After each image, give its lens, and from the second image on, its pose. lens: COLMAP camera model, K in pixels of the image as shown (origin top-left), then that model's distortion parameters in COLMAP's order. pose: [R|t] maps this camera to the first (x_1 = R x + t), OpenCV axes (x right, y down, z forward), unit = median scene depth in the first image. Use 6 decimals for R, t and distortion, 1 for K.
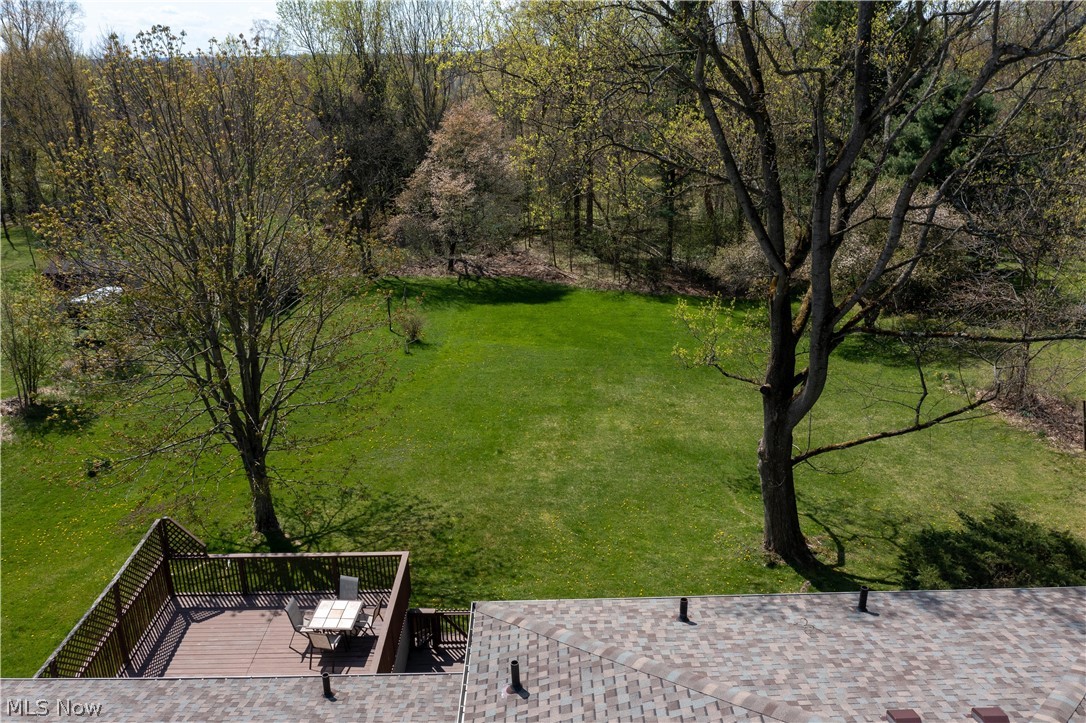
lens RADIAL K [[895.0, 0, 540.9], [0, 895.0, 359.5], [0, 0, 1]] dist [-0.013711, -0.001411]
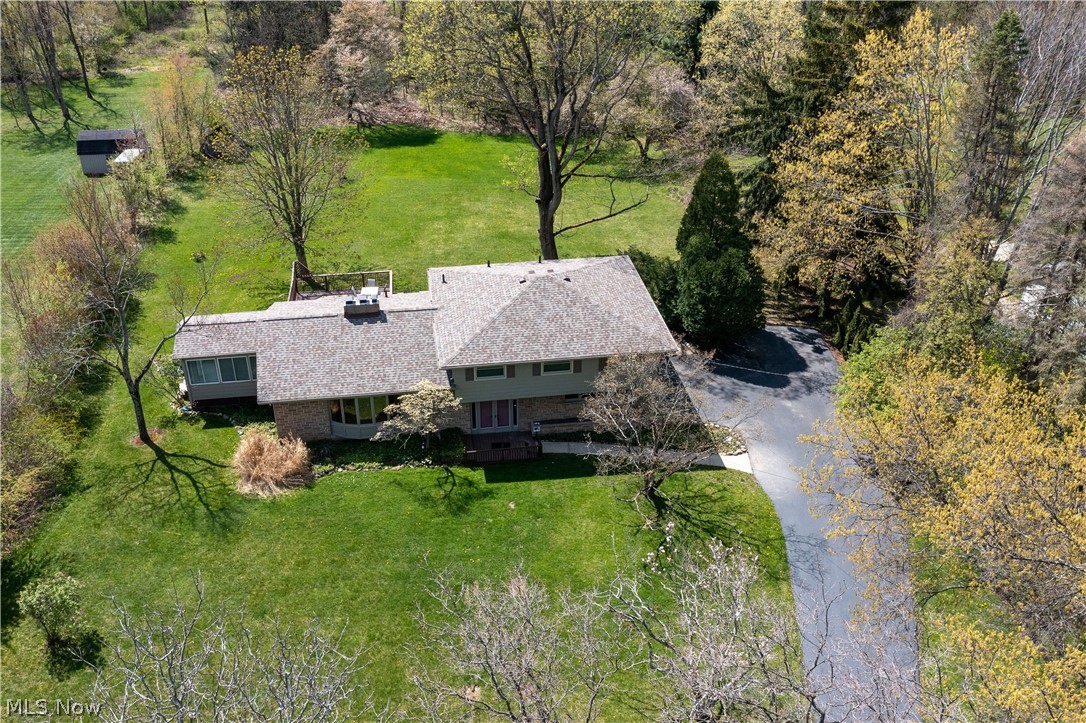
lens RADIAL K [[895.0, 0, 531.6], [0, 895.0, 364.3], [0, 0, 1]] dist [-0.013711, -0.001411]
pose [[0.990490, -0.060253, 0.123686, -0.034066], [0.033857, 0.978104, 0.205346, -0.013660], [-0.133351, -0.199206, 0.970842, -0.639011]]
